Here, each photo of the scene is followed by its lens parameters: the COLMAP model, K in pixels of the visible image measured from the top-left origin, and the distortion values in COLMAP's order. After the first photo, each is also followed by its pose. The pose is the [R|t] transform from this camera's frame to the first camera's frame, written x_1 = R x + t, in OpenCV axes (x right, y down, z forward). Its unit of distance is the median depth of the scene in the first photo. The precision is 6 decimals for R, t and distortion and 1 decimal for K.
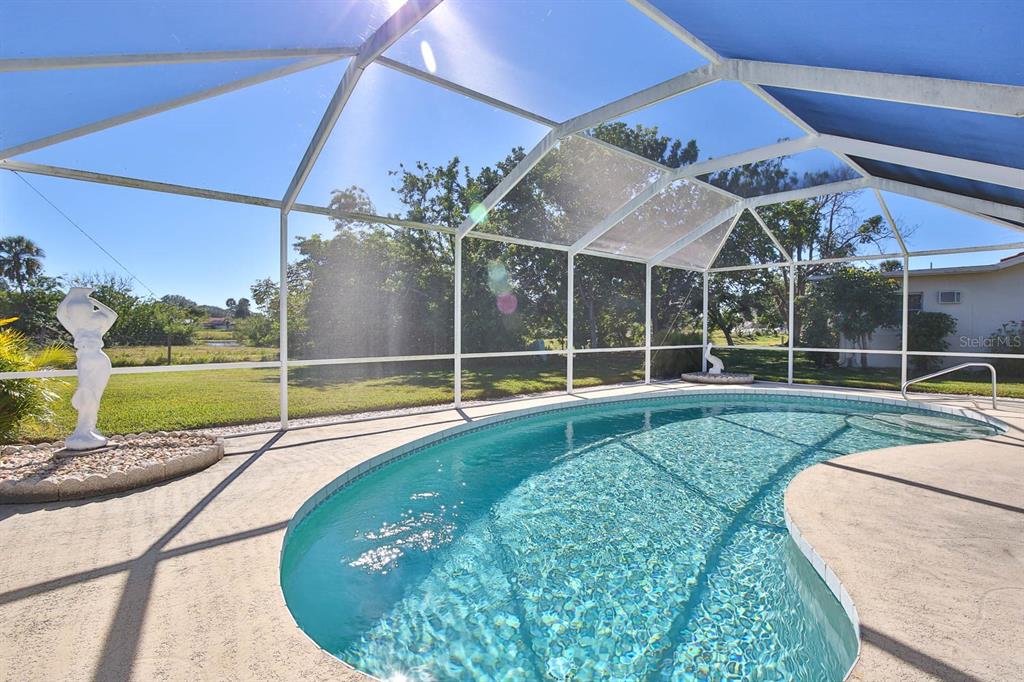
lens RADIAL K [[498.4, 0, 486.6], [0, 498.4, 327.3], [0, 0, 1]] dist [-0.036552, 0.006711]
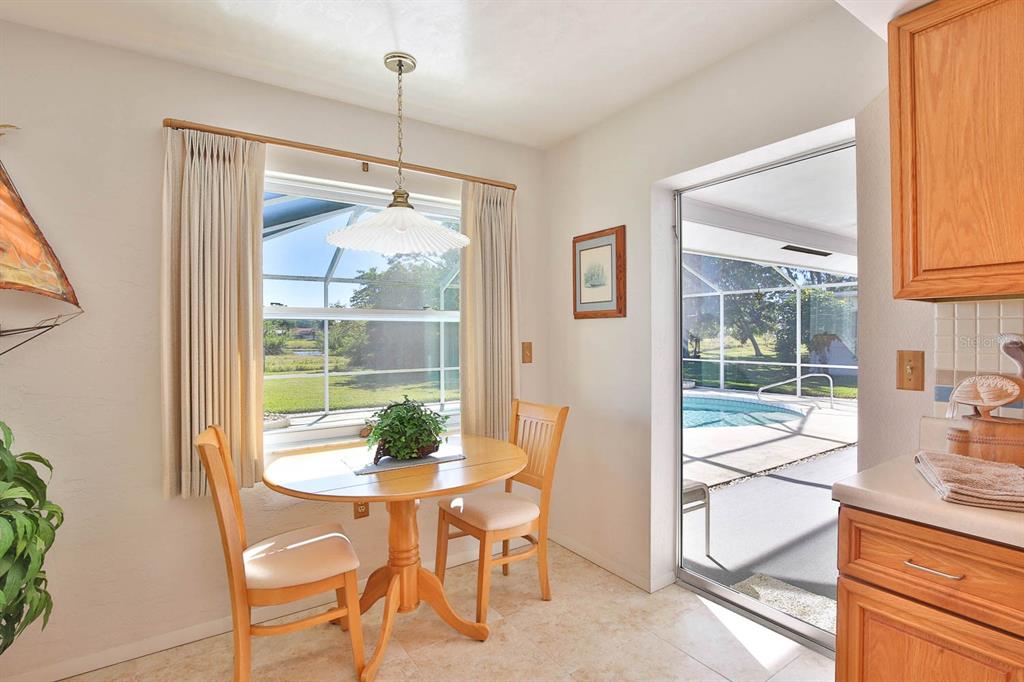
lens RADIAL K [[498.4, 0, 513.7], [0, 498.4, 335.2], [0, 0, 1]] dist [-0.036552, 0.006711]
pose [[0.994431, -0.008630, -0.105039, 0.133742], [0.009284, 0.999940, 0.005737, -0.021630], [0.104983, -0.006680, 0.994452, -0.201991]]
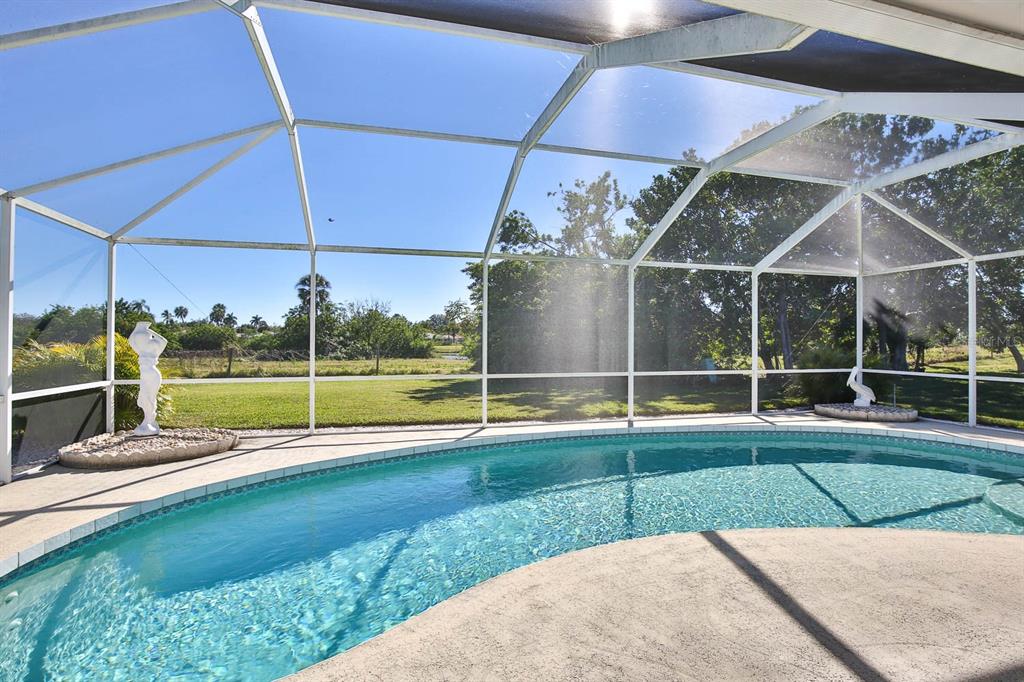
lens RADIAL K [[498.4, 0, 521.6], [0, 498.4, 334.2], [0, 0, 1]] dist [-0.036552, 0.006711]
pose [[0.906918, -0.006921, -0.421250, 0.193811], [0.001085, 0.999900, -0.014093, -0.006151], [0.421306, 0.012324, 0.906835, 0.043463]]
